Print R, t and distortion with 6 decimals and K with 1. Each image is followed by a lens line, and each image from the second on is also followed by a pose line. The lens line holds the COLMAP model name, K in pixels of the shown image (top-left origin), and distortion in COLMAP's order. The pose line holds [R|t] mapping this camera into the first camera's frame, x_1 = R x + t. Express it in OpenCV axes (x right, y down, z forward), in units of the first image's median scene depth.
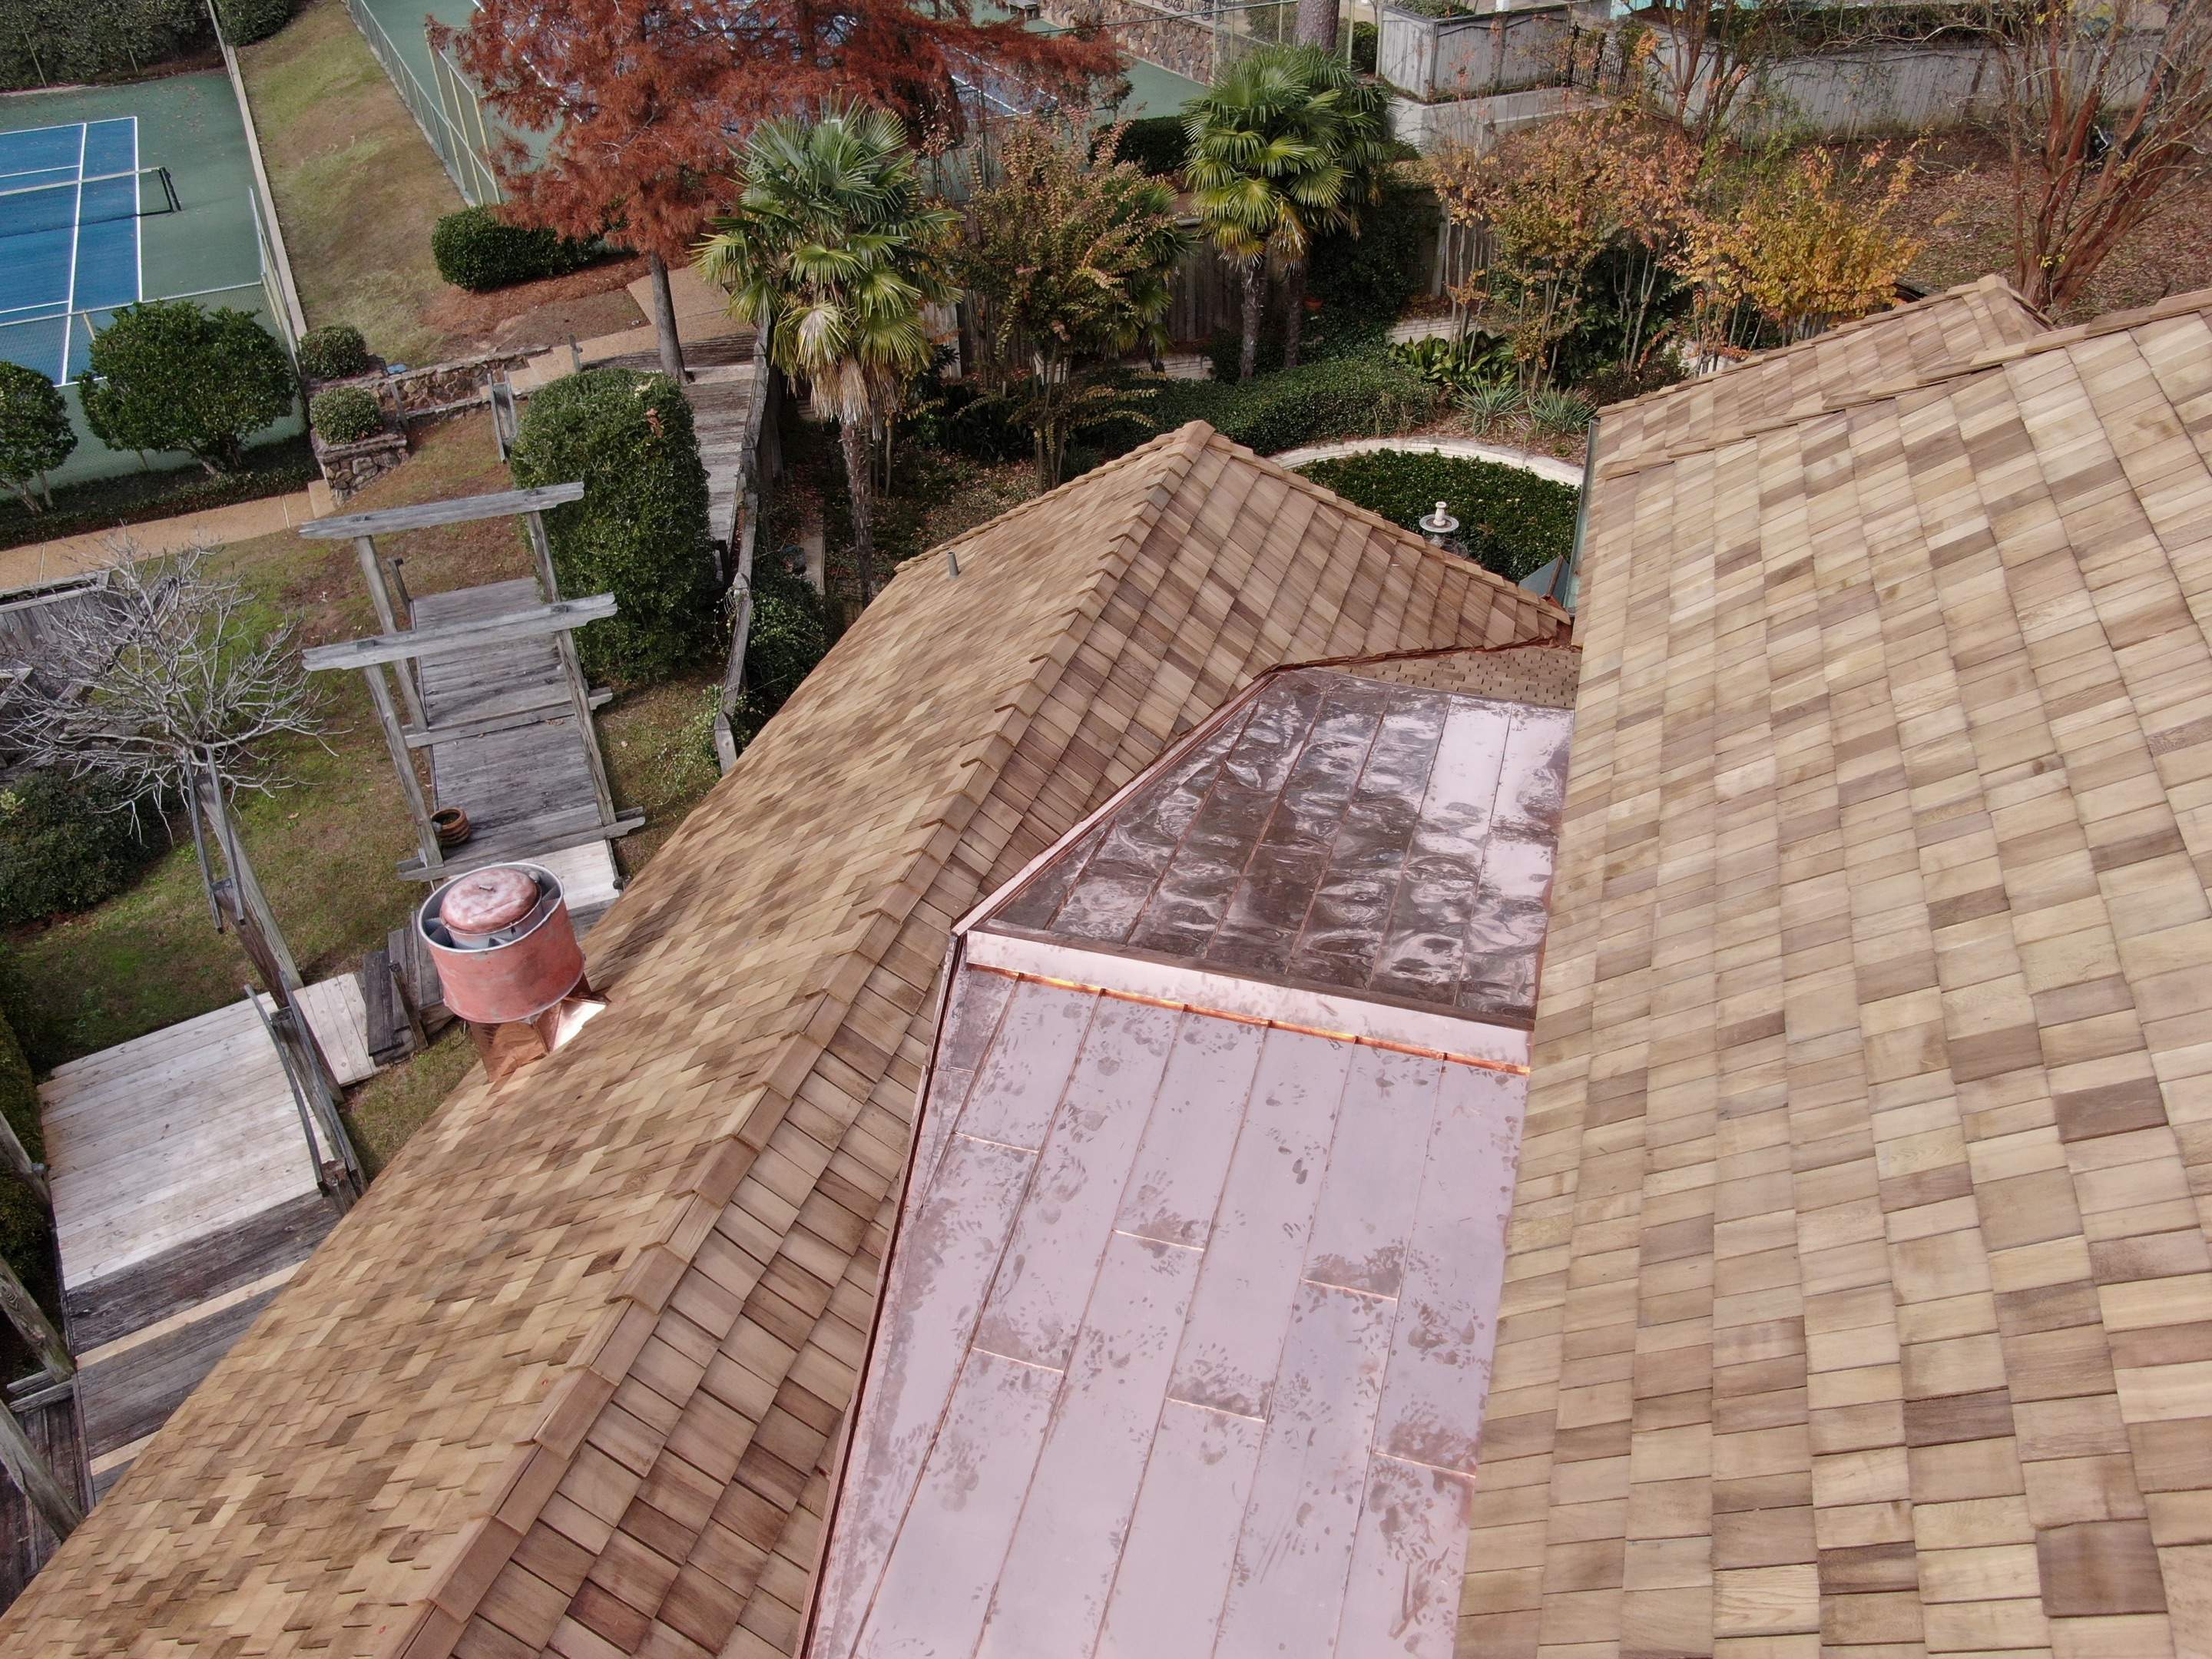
lens RADIAL K [[1600.8, 0, 1106.0], [0, 1600.8, 829.5], [0, 0, 1]] dist [-0.006265, -0.002693]
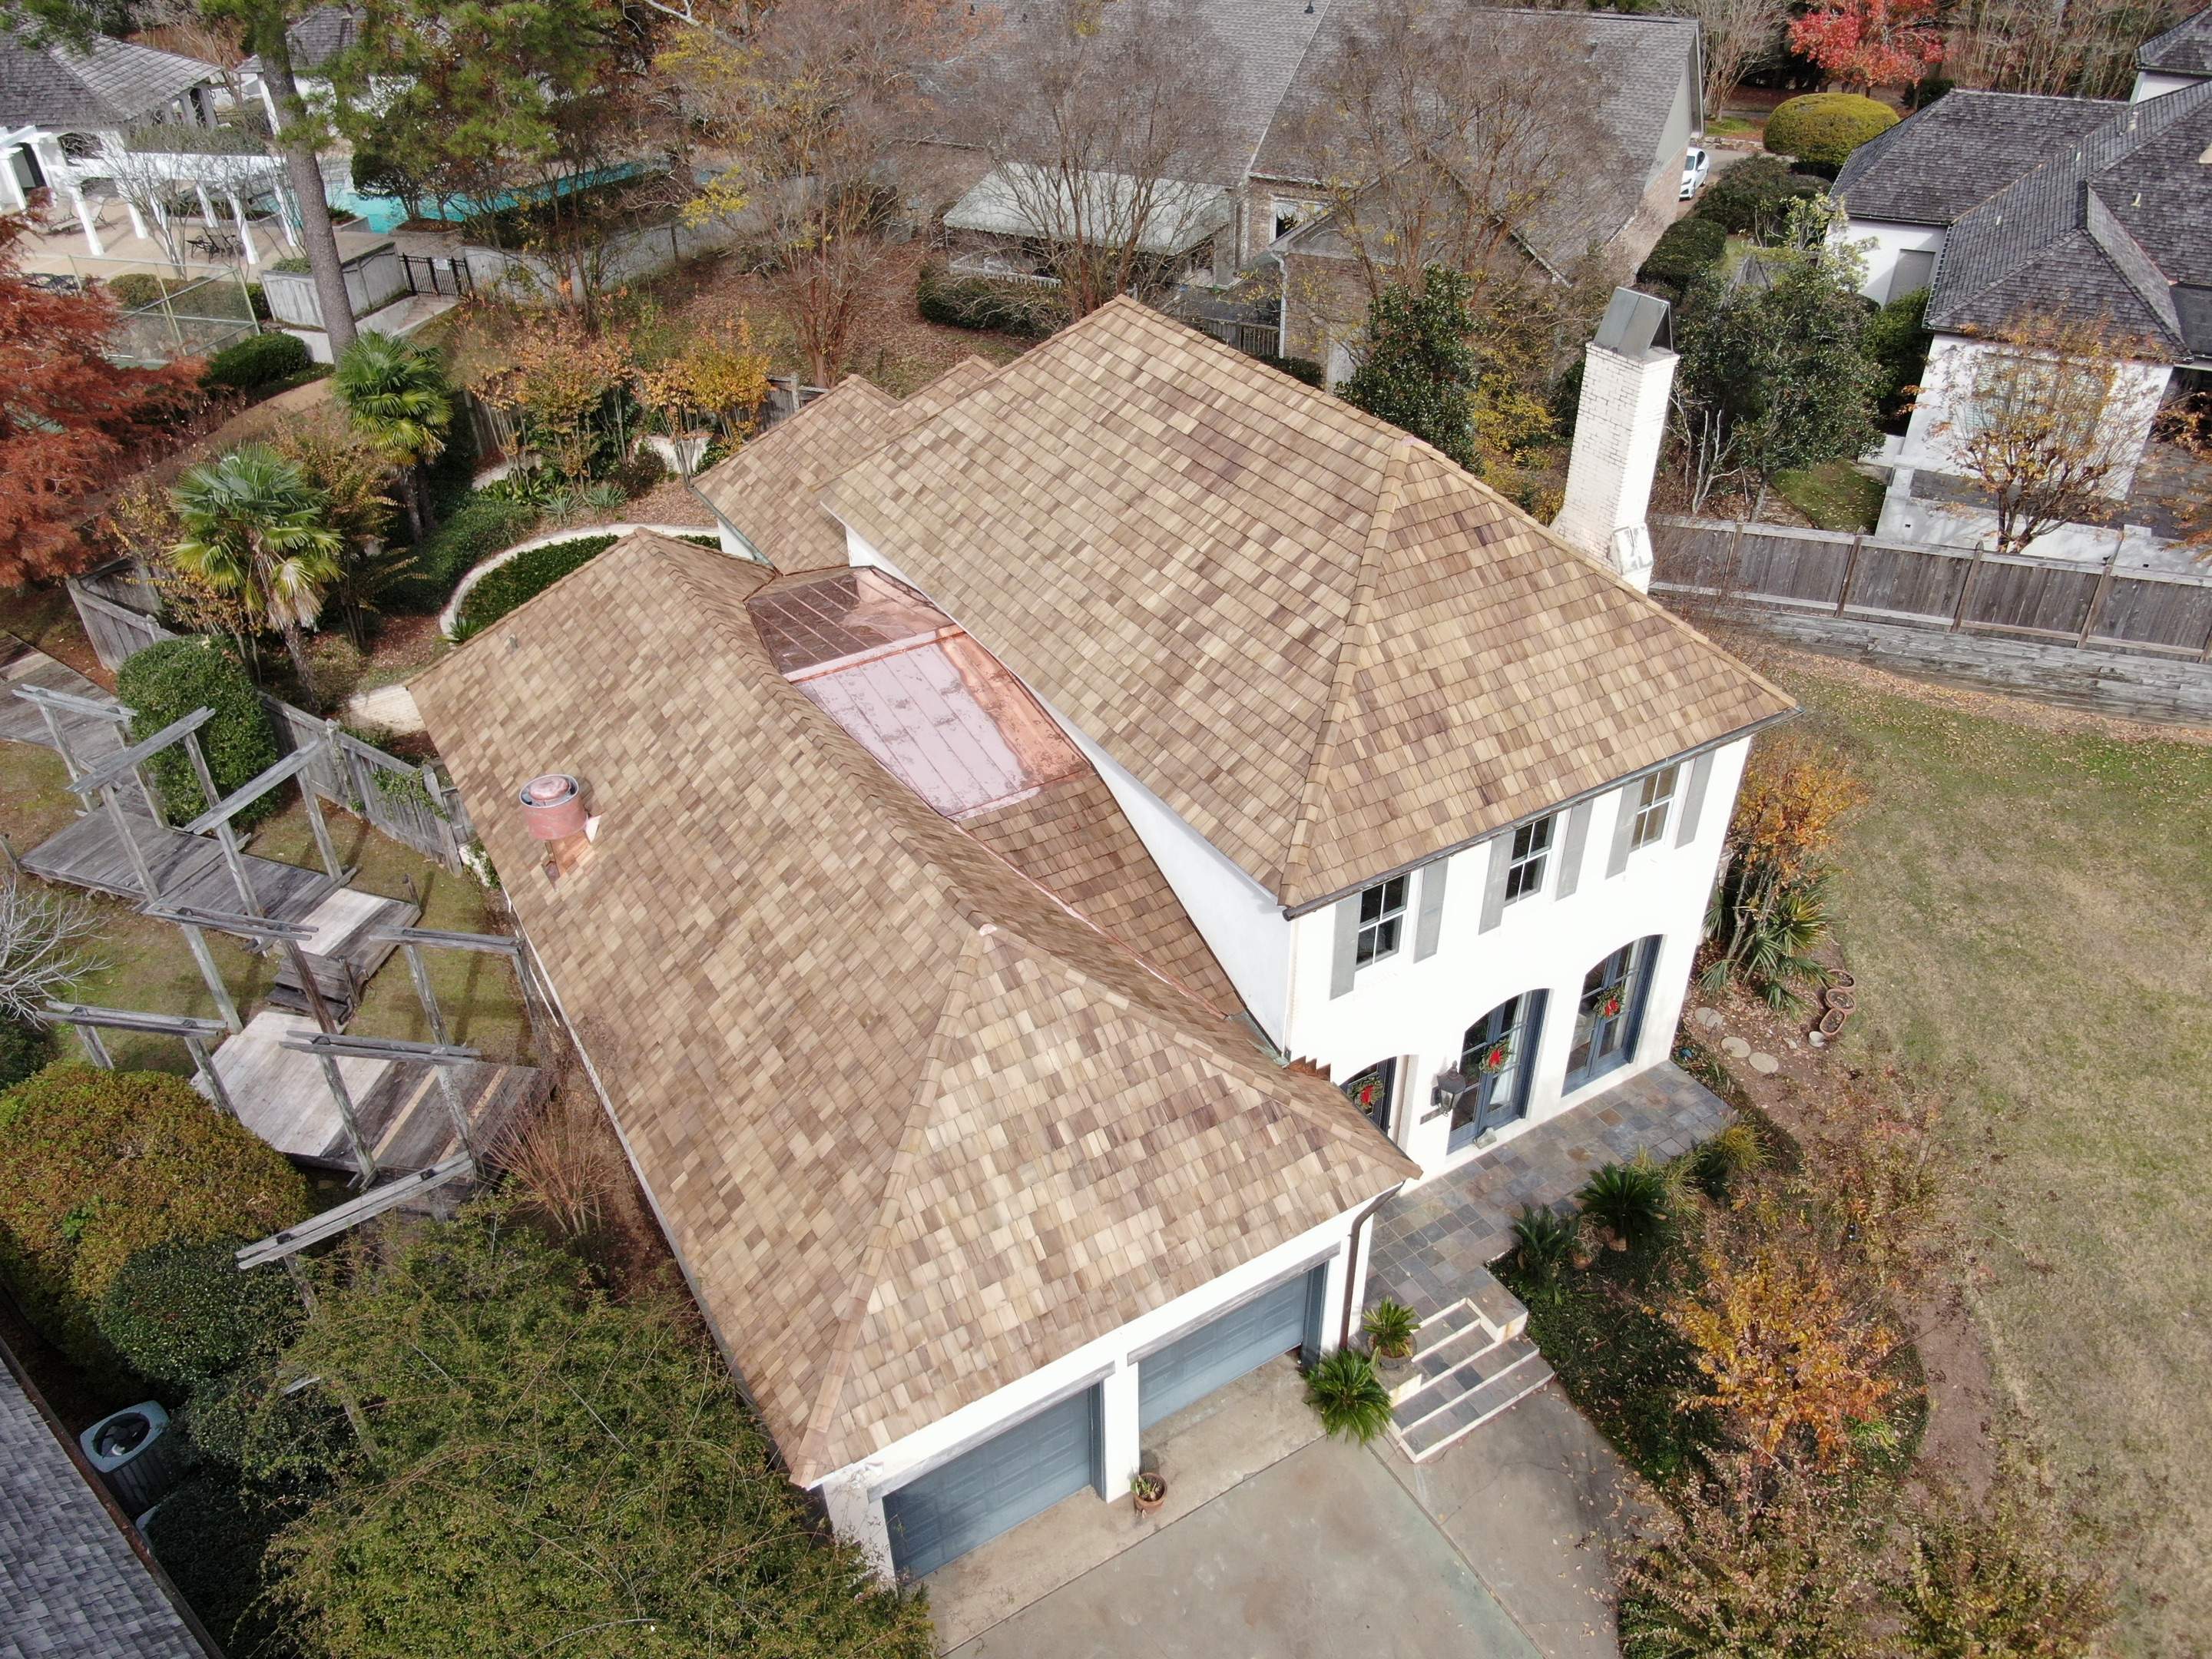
lens RADIAL K [[1600.8, 0, 1106.0], [0, 1600.8, 829.5], [0, 0, 1]] dist [-0.006265, -0.002693]
pose [[0.668821, -0.426371, 0.609005, -0.535513], [0.449529, 0.884406, 0.125502, 0.069921], [-0.592117, 0.189827, 0.783175, -0.551158]]
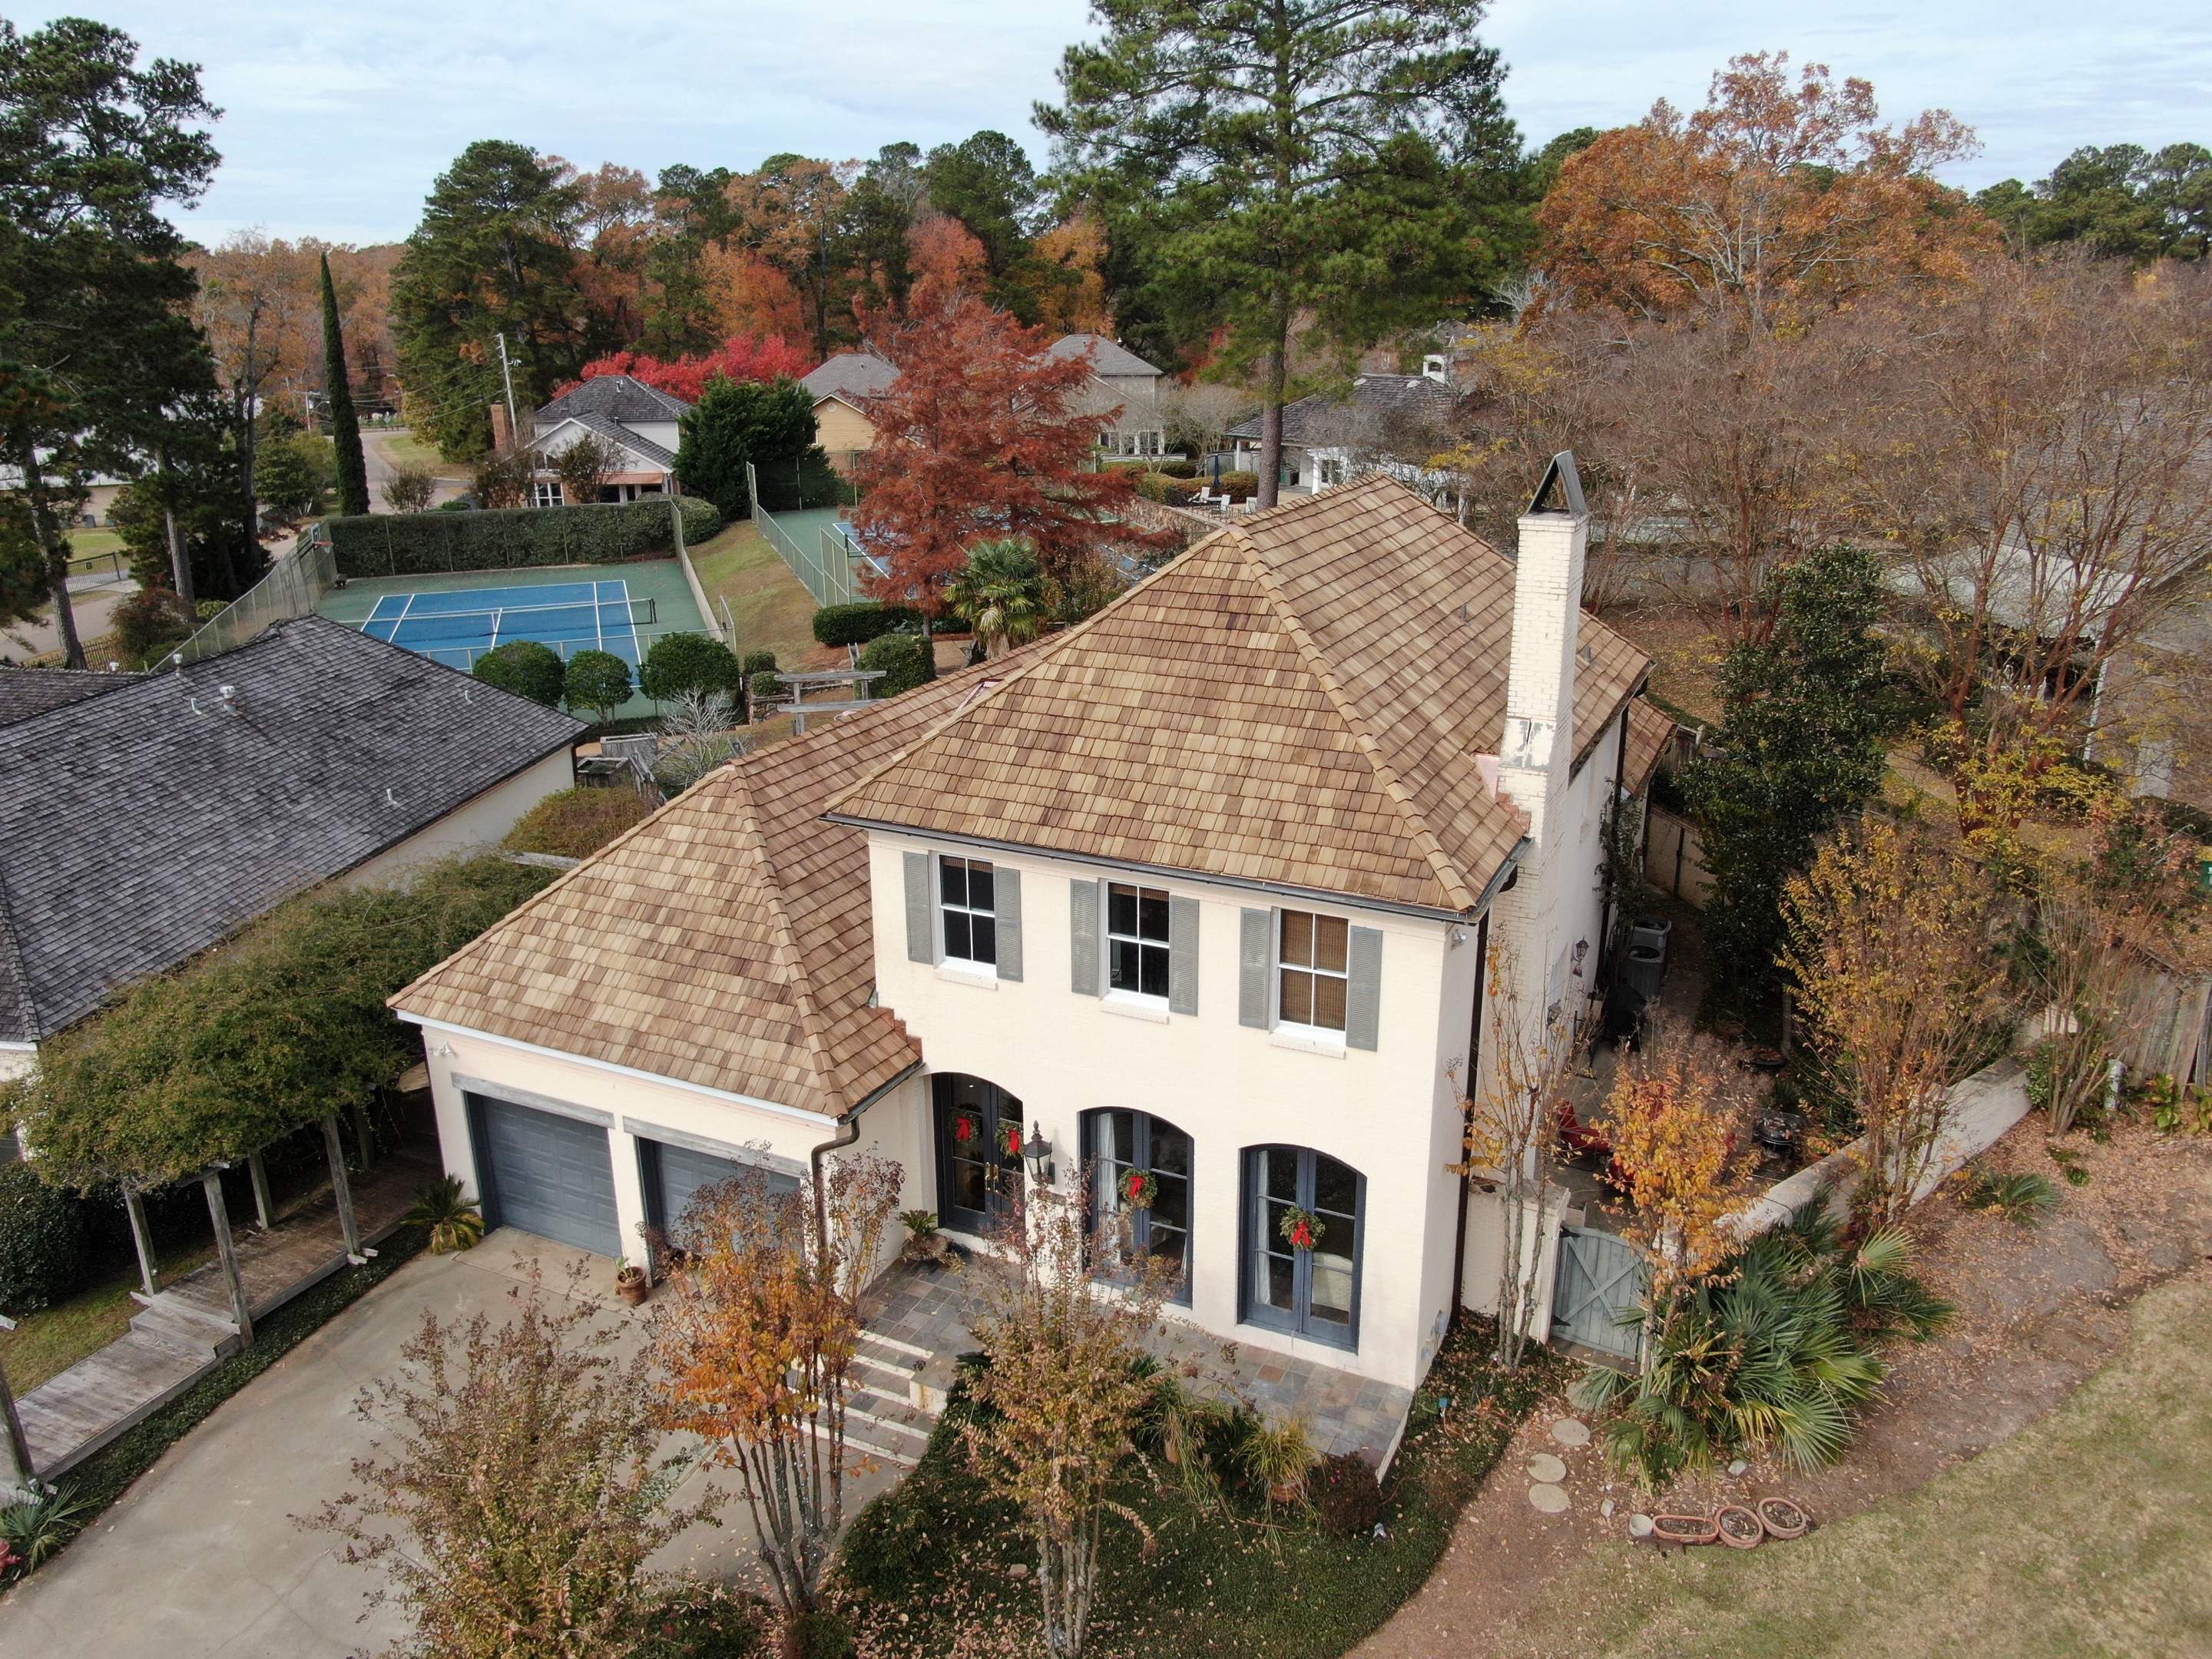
lens RADIAL K [[1600.8, 0, 1106.0], [0, 1600.8, 829.5], [0, 0, 1]] dist [-0.006265, -0.002693]
pose [[0.988390, 0.053239, -0.142302, 0.248219], [-0.095139, 0.947116, -0.306465, 0.502410], [0.118461, 0.316445, 0.941185, -0.805943]]
